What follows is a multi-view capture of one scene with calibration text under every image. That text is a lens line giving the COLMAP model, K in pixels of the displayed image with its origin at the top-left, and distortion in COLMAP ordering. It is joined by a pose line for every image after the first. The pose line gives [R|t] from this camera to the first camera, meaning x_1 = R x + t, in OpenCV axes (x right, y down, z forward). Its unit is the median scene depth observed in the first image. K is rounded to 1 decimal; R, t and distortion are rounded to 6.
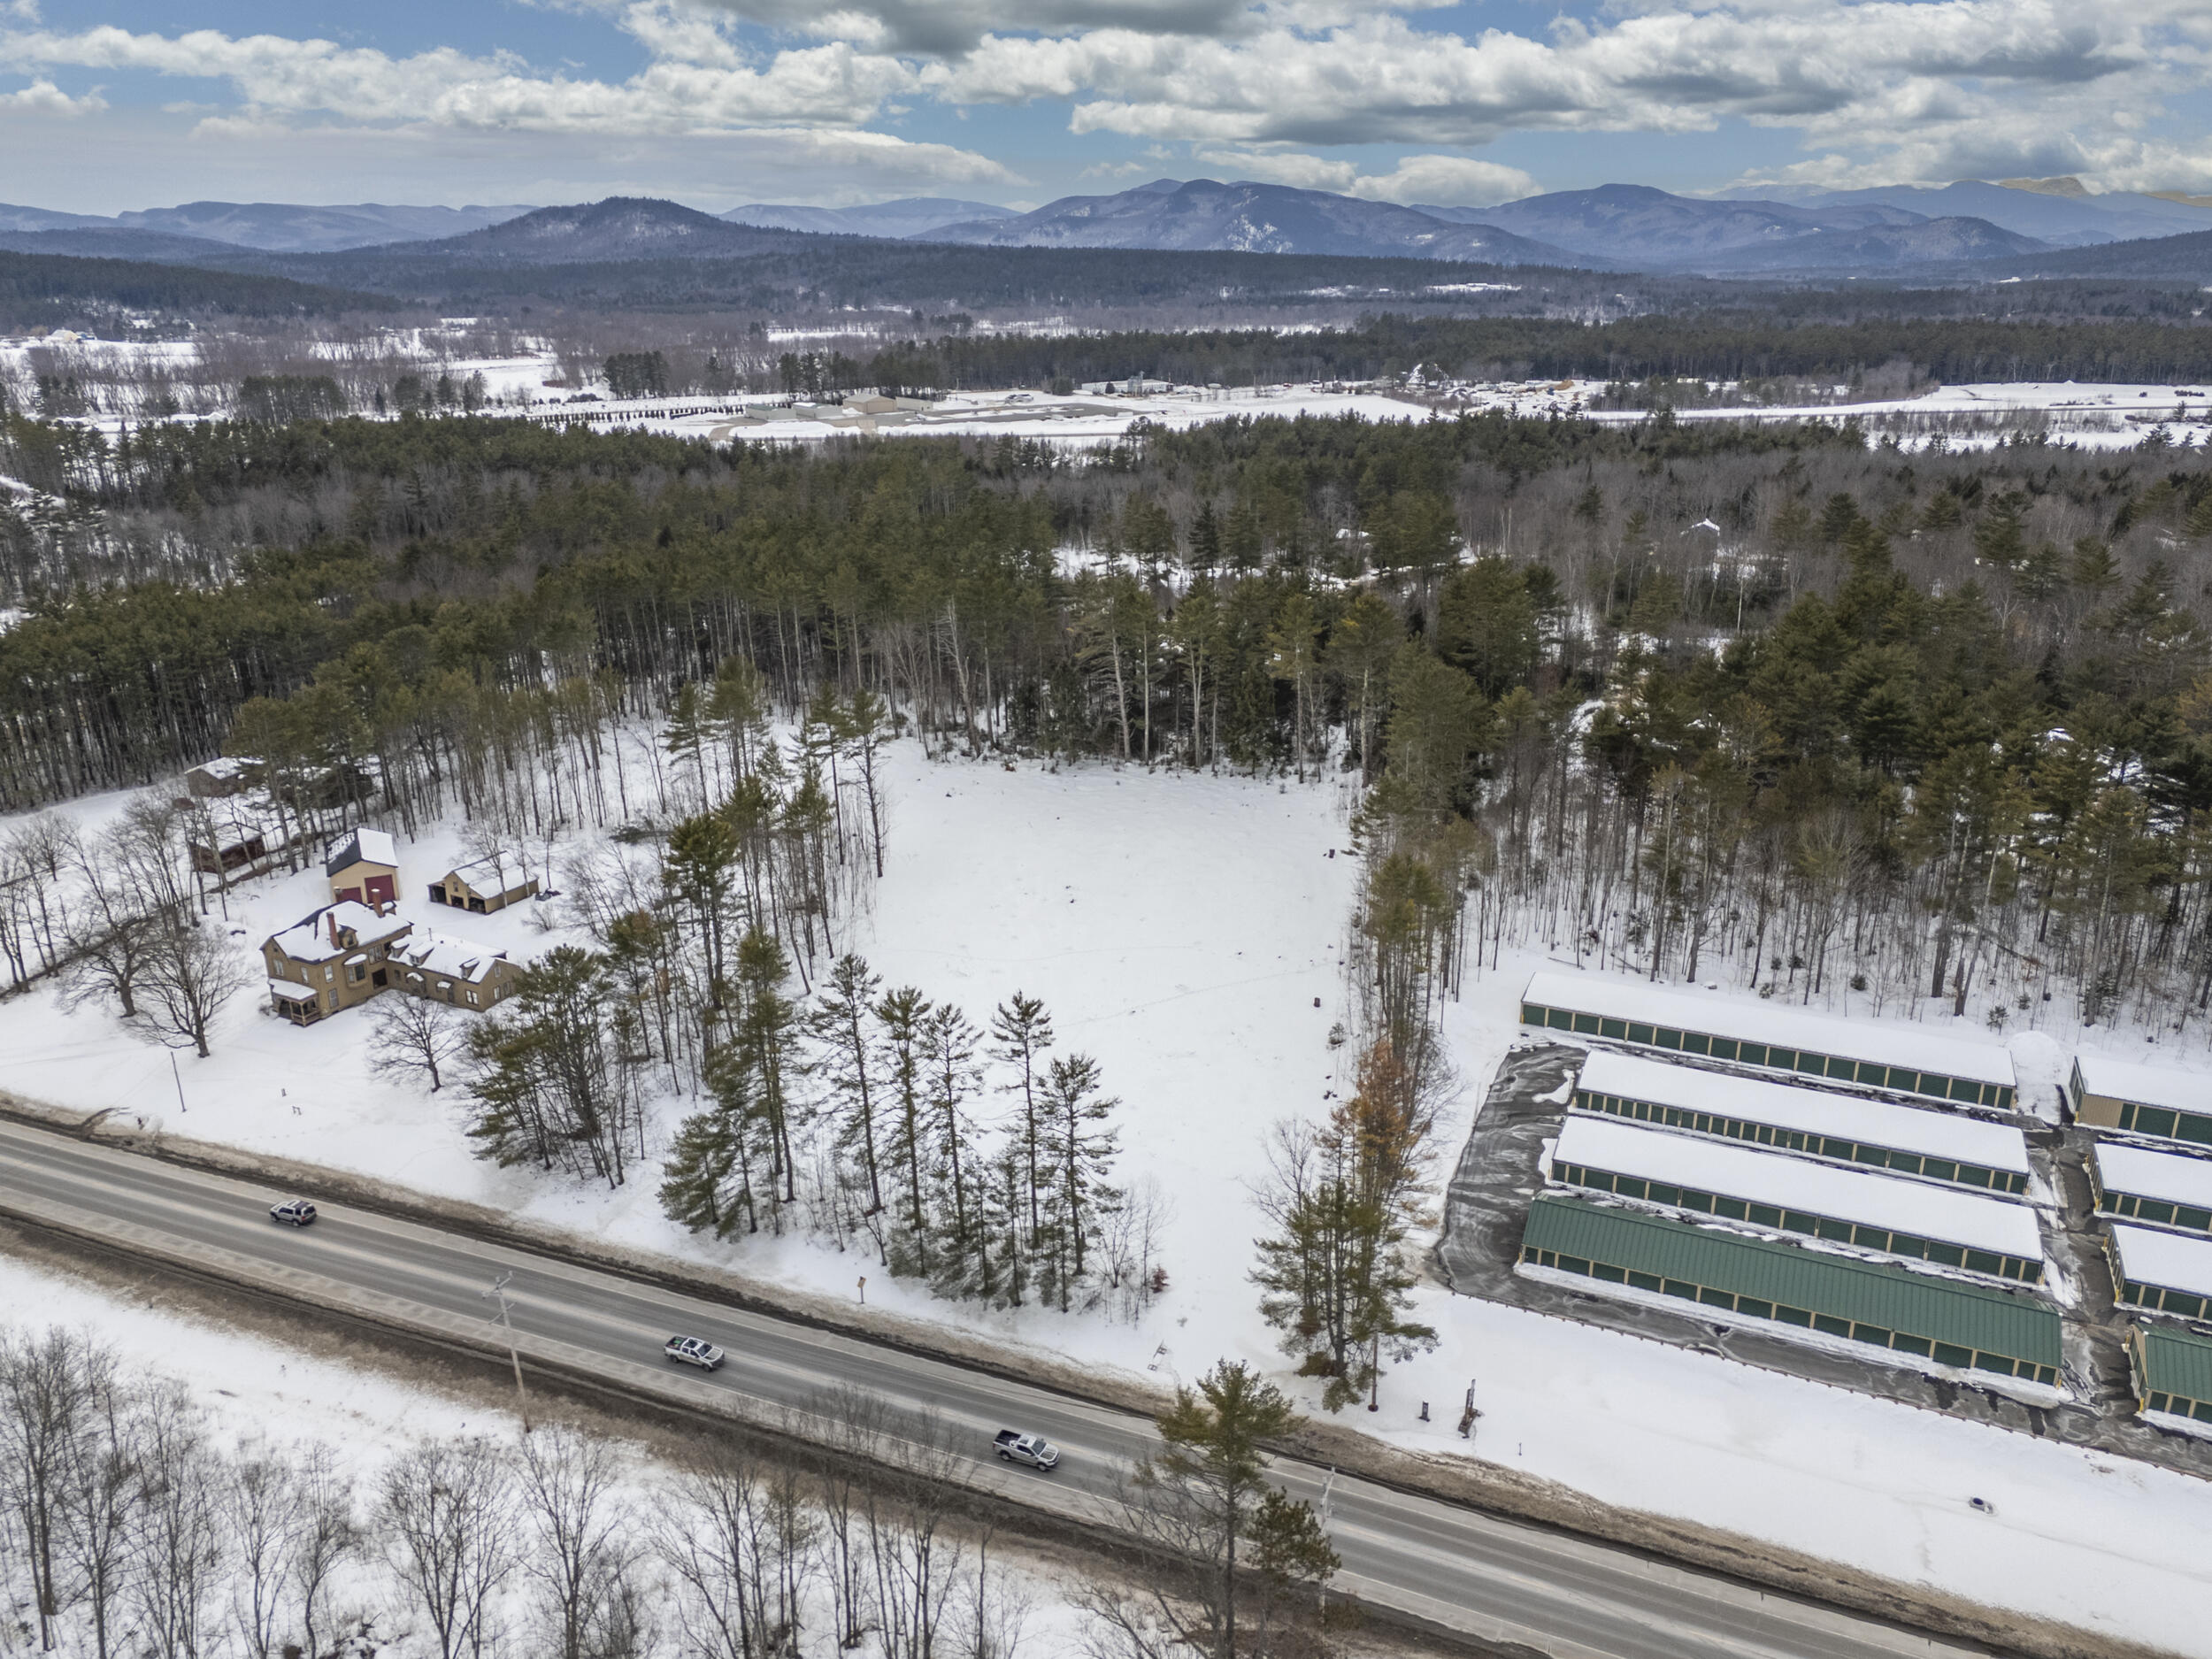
lens RADIAL K [[1633.8, 0, 1106.0], [0, 1633.8, 829.5], [0, 0, 1]] dist [0.081439, -0.073297]
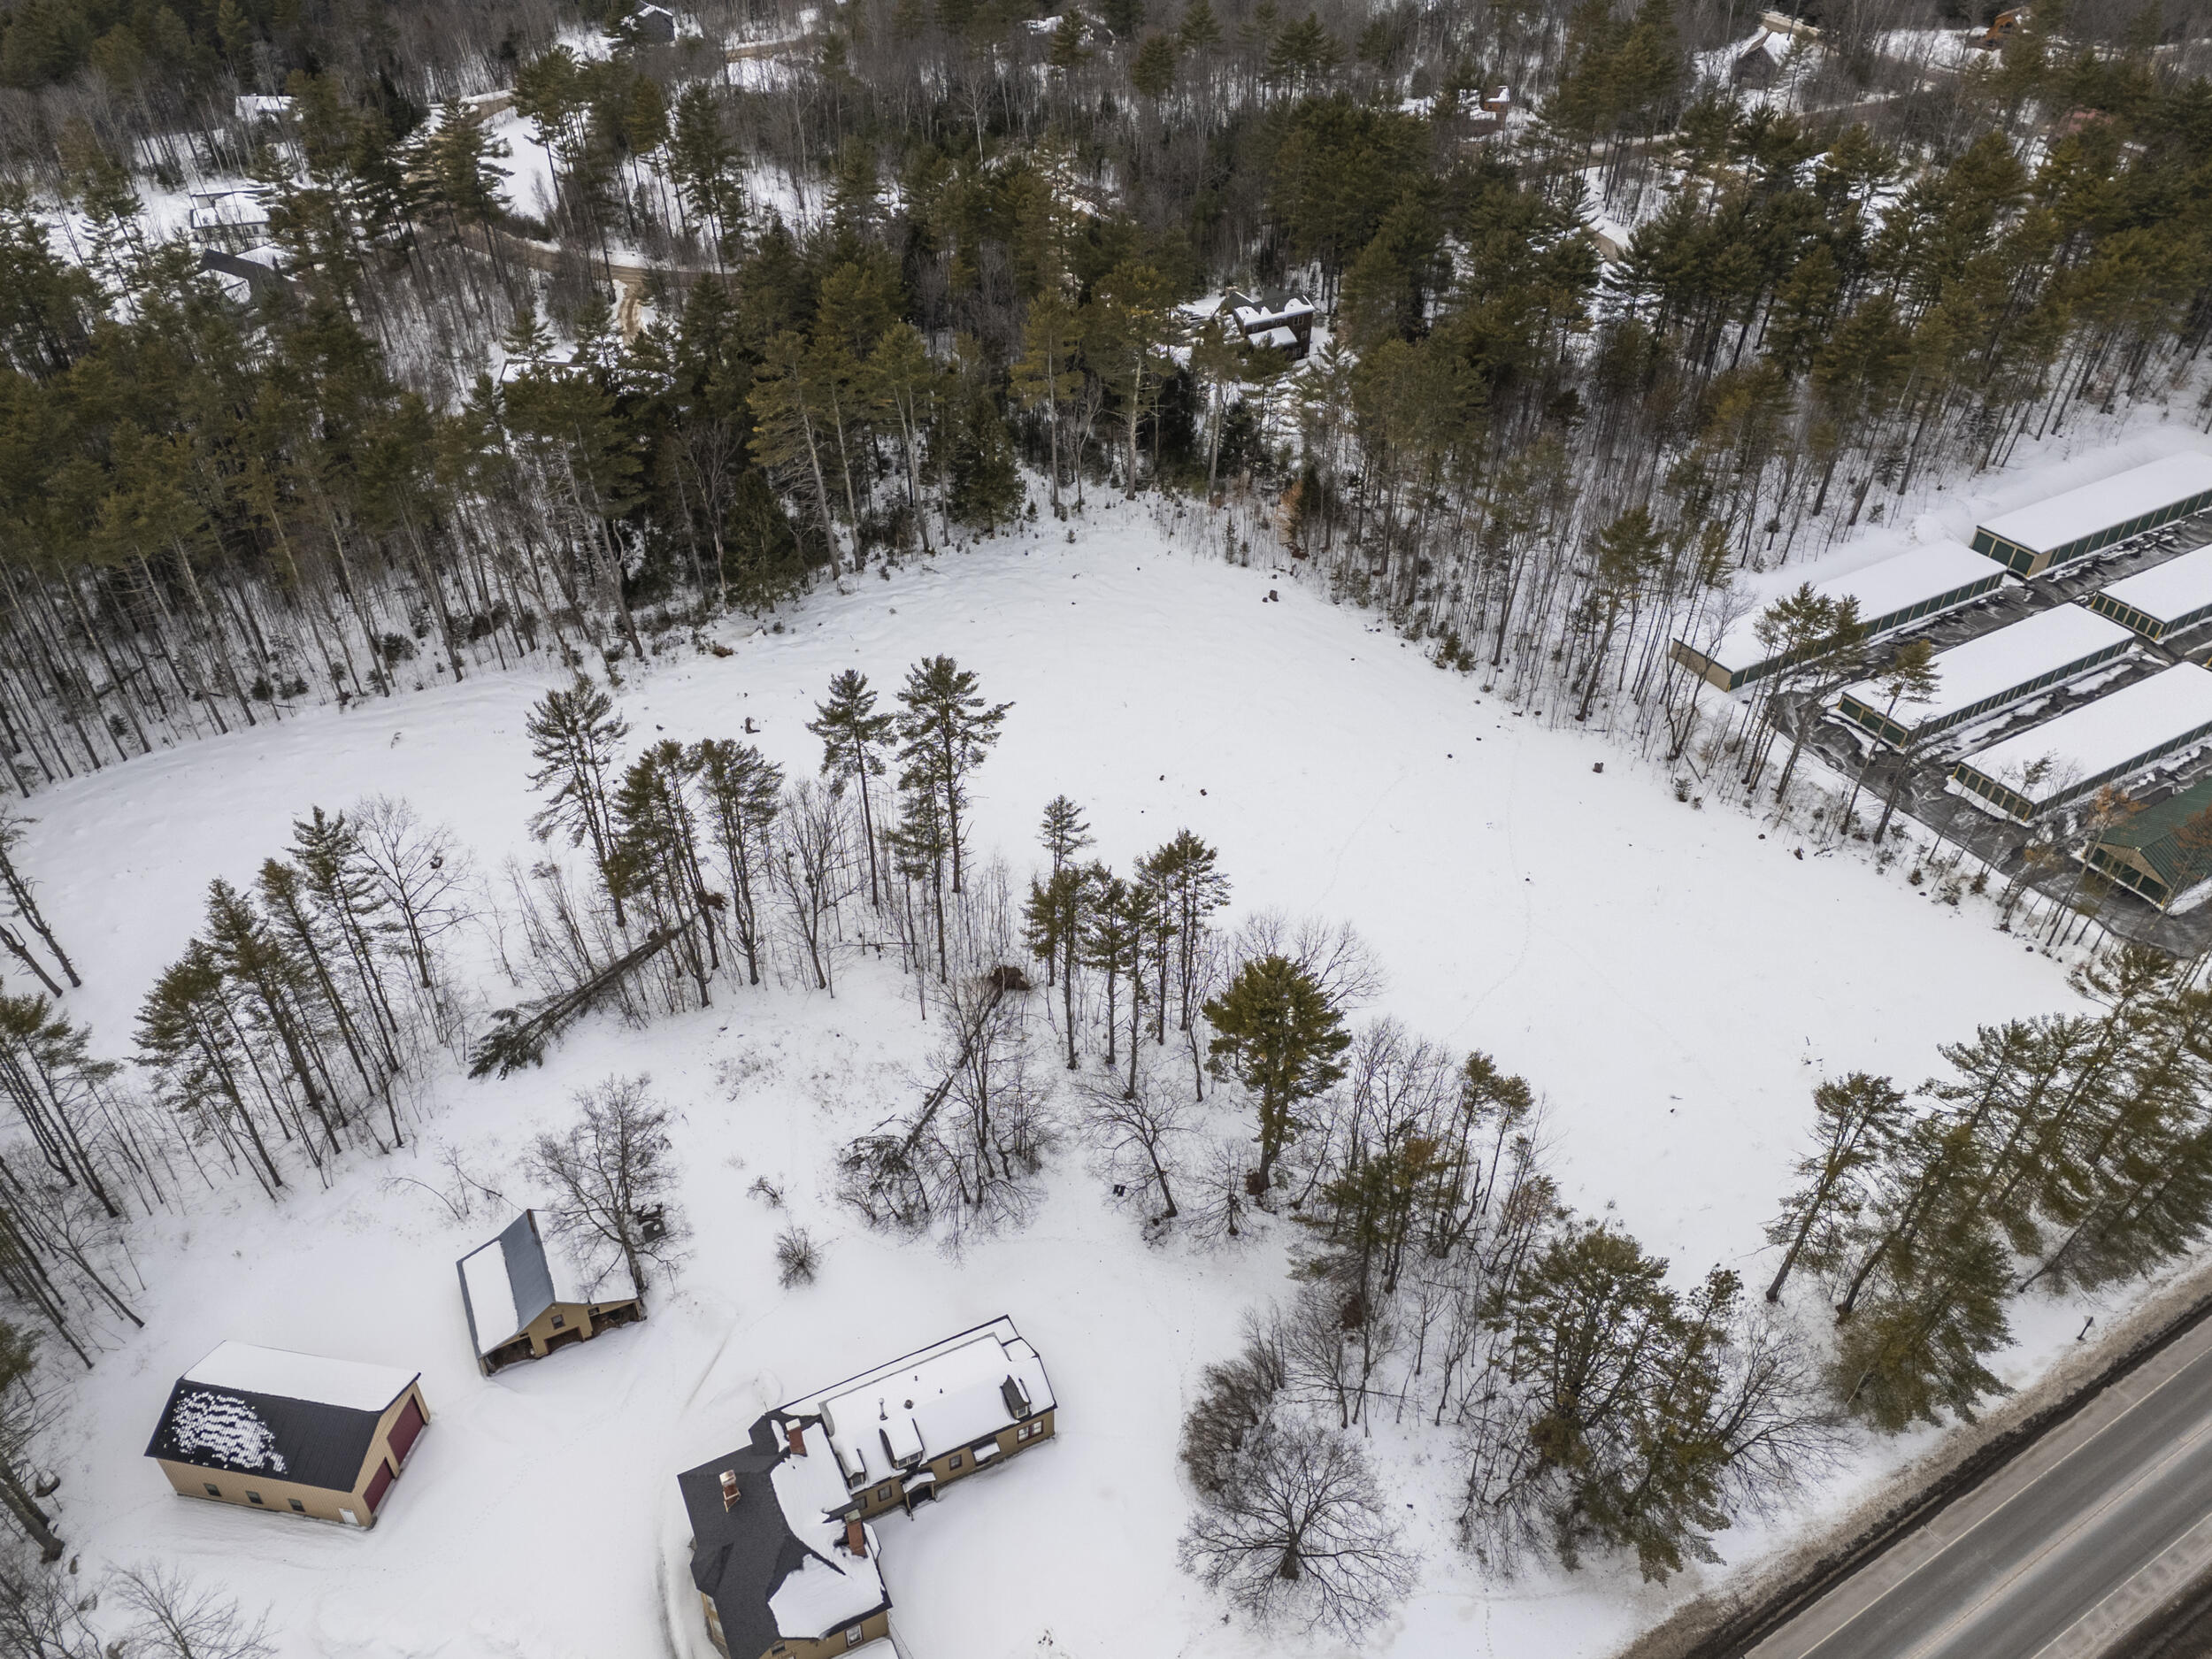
lens RADIAL K [[1611.2, 0, 1106.0], [0, 1611.2, 829.5], [0, 0, 1]] dist [0.073051, -0.060524]
pose [[0.581948, -0.496014, 0.644443, -0.600295], [0.249575, 0.863144, 0.438971, -0.314988], [-0.773982, -0.094622, 0.626098, 0.597513]]
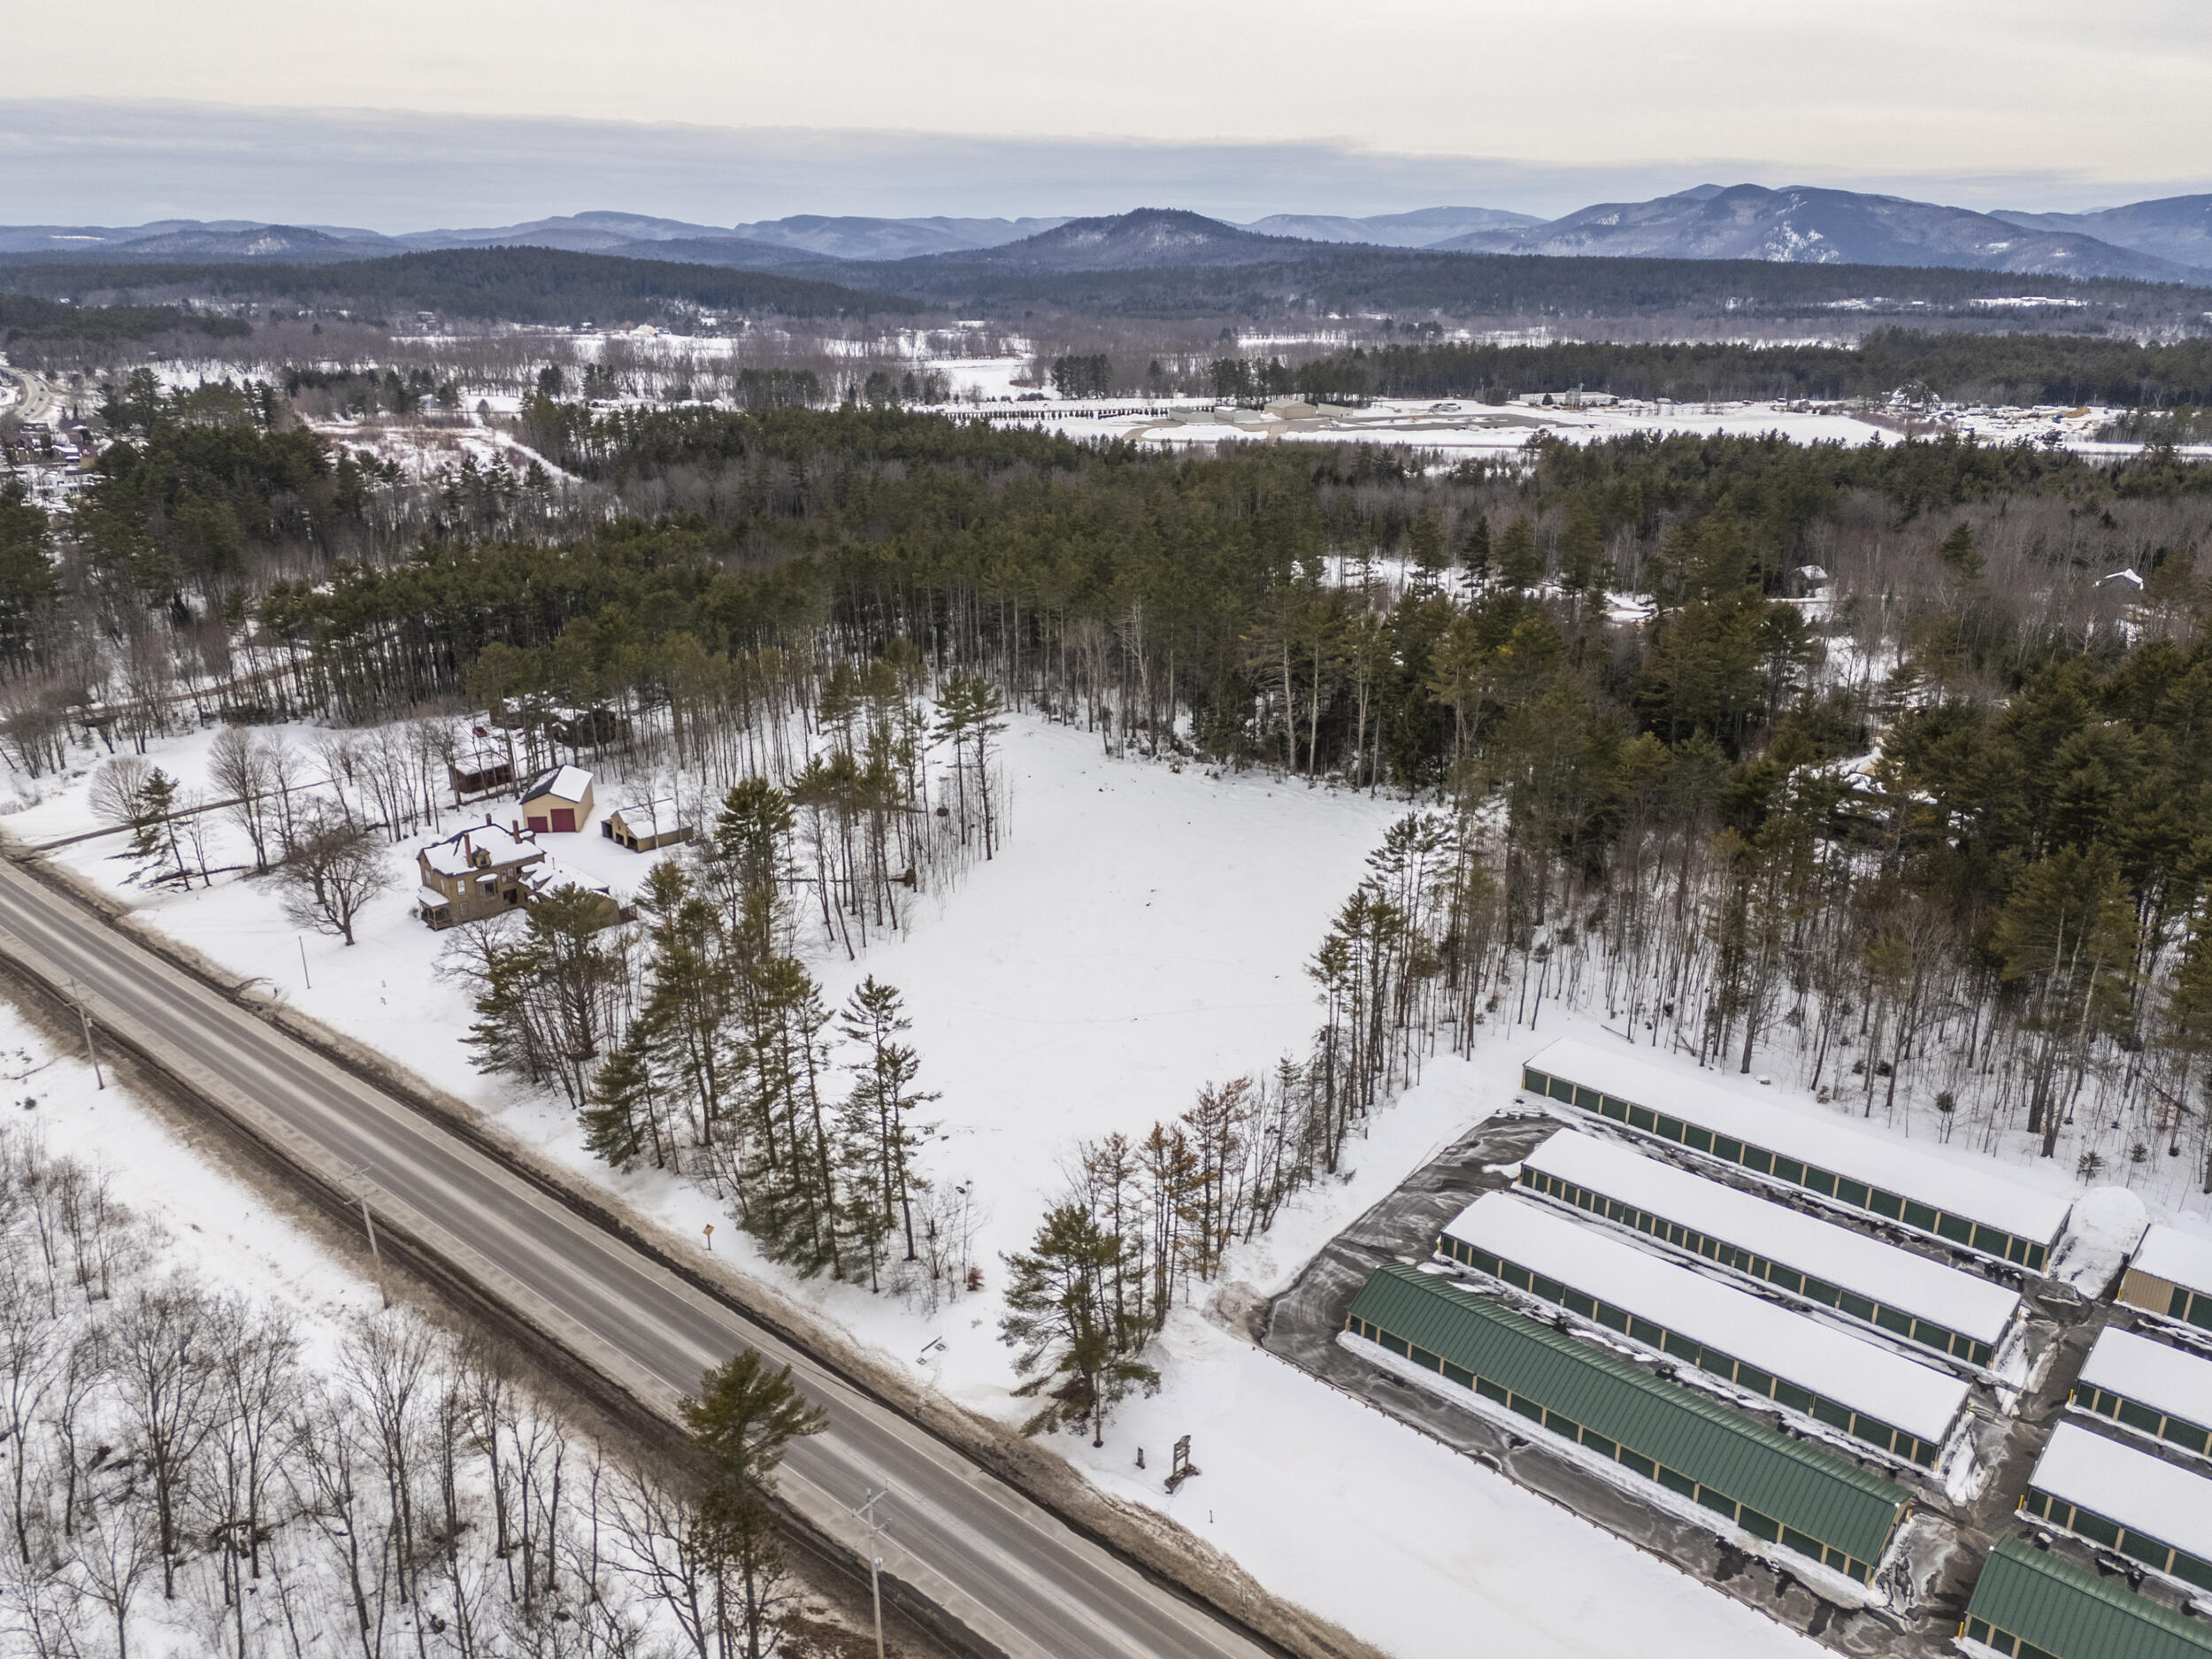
lens RADIAL K [[1611.2, 0, 1106.0], [0, 1611.2, 829.5], [0, 0, 1]] dist [0.073051, -0.060524]
pose [[0.955828, 0.106671, -0.273886, 0.238163], [-0.106699, 0.994181, 0.014841, -0.014954], [0.273875, 0.015037, 0.961648, 0.045059]]
